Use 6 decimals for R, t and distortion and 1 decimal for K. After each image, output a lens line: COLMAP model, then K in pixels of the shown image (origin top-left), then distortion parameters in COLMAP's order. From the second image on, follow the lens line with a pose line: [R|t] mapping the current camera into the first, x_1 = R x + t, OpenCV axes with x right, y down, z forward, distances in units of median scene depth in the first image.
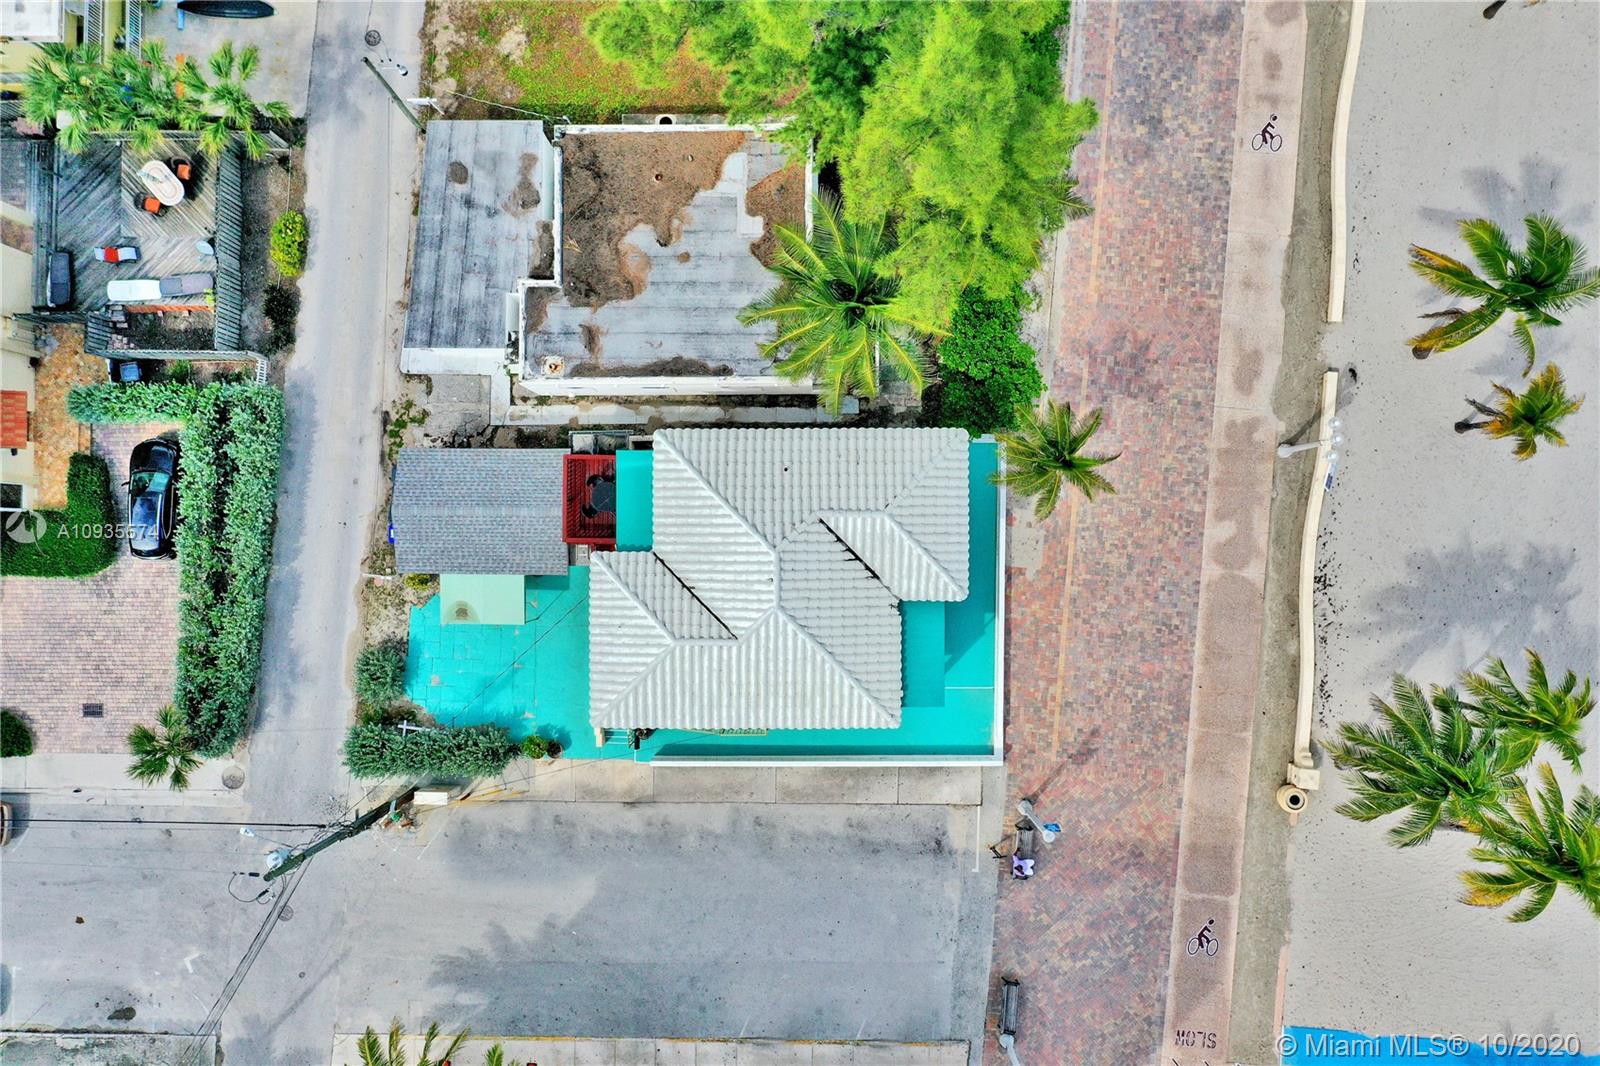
lens RADIAL K [[1246.3, 0, 800.0], [0, 1246.3, 533.0], [0, 0, 1]] dist [-0.003519, 0.000275]
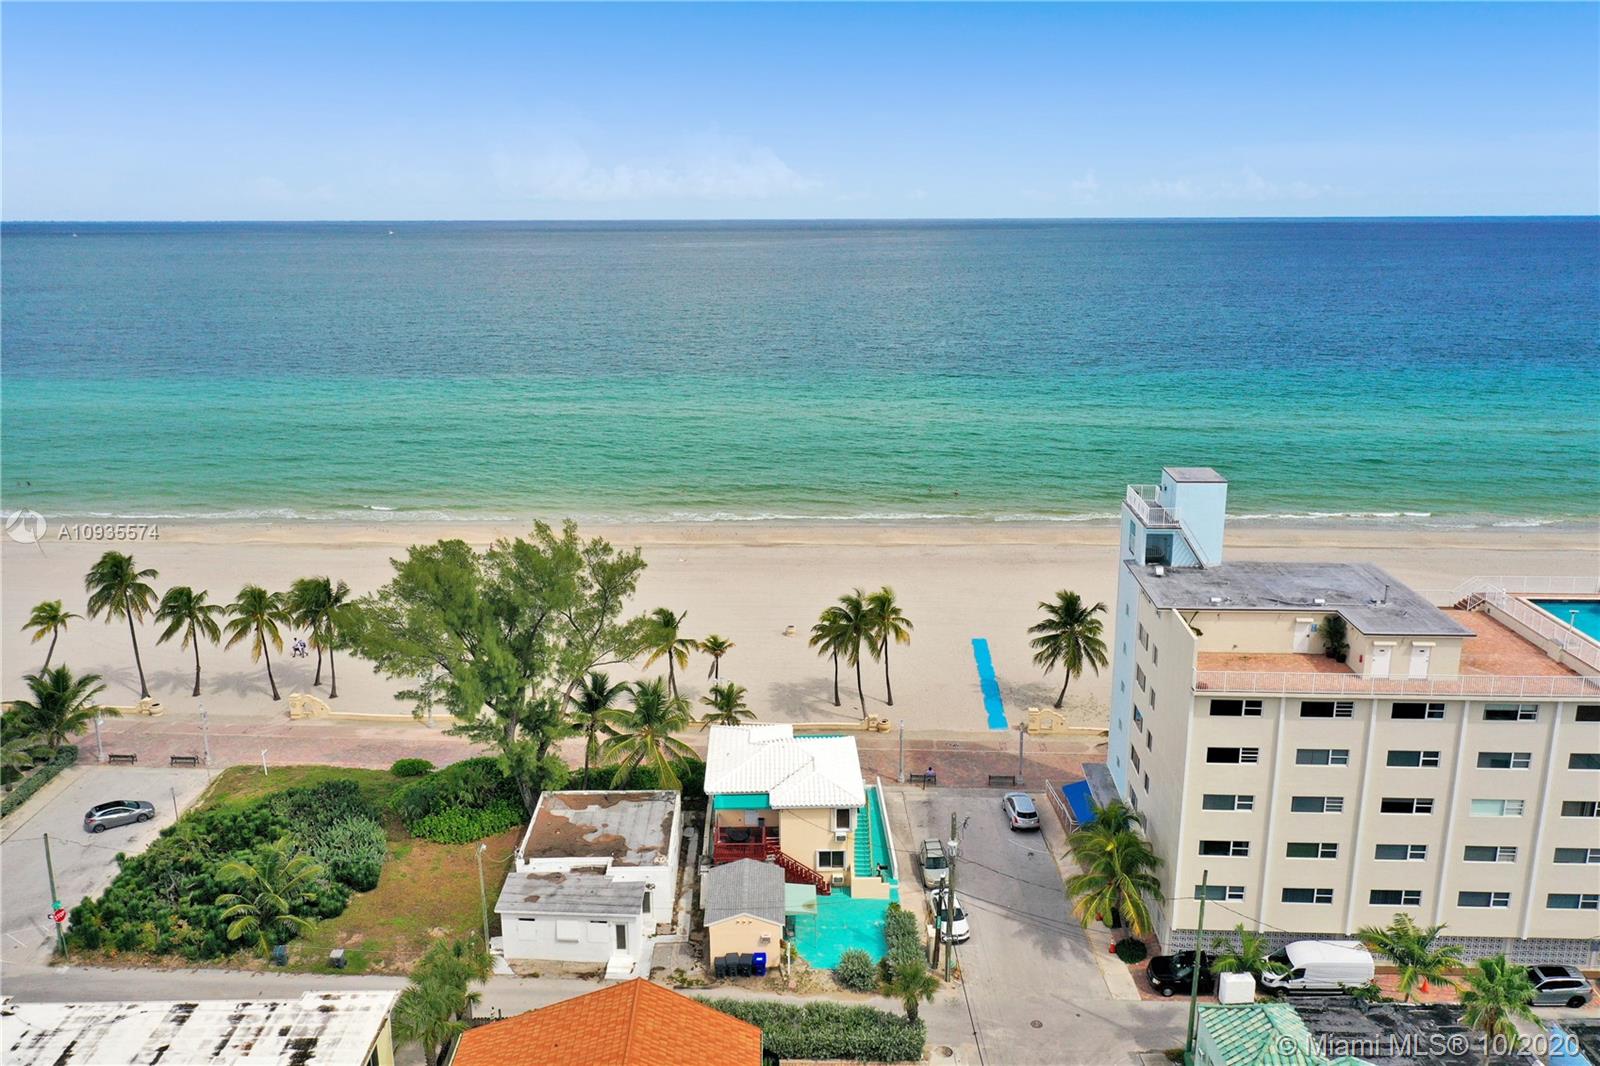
lens RADIAL K [[1246.3, 0, 800.0], [0, 1246.3, 533.0], [0, 0, 1]] dist [-0.003519, 0.000275]
pose [[-0.025024, -0.244777, 0.969257, -1.701744], [0.999668, -0.000205, 0.025757, 0.010491], [-0.006106, 0.969579, 0.244701, 0.160338]]
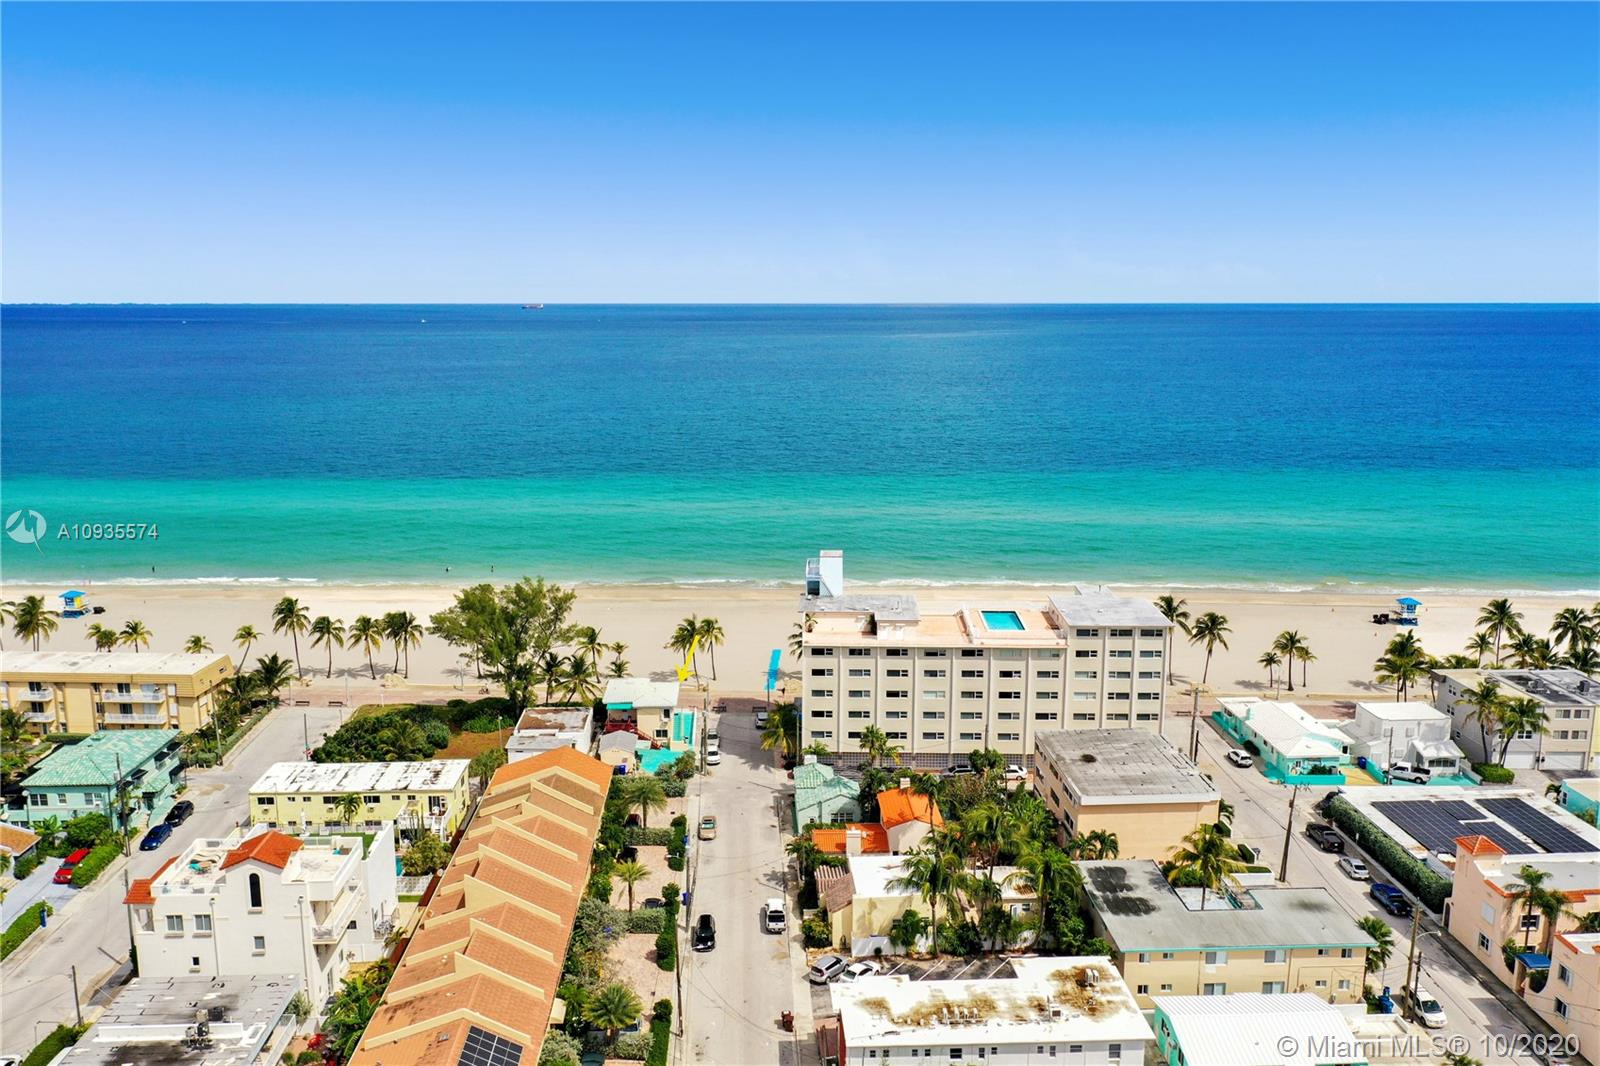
lens RADIAL K [[1241.9, 0, 792.4], [0, 1241.9, 539.6], [0, 0, 1]] dist [-0.004131, 0.001203]
pose [[-0.048492, -0.186390, 0.981278, -3.663204], [0.998776, 0.000542, 0.049459, 0.303266], [-0.009751, 0.982476, 0.186136, -0.232768]]
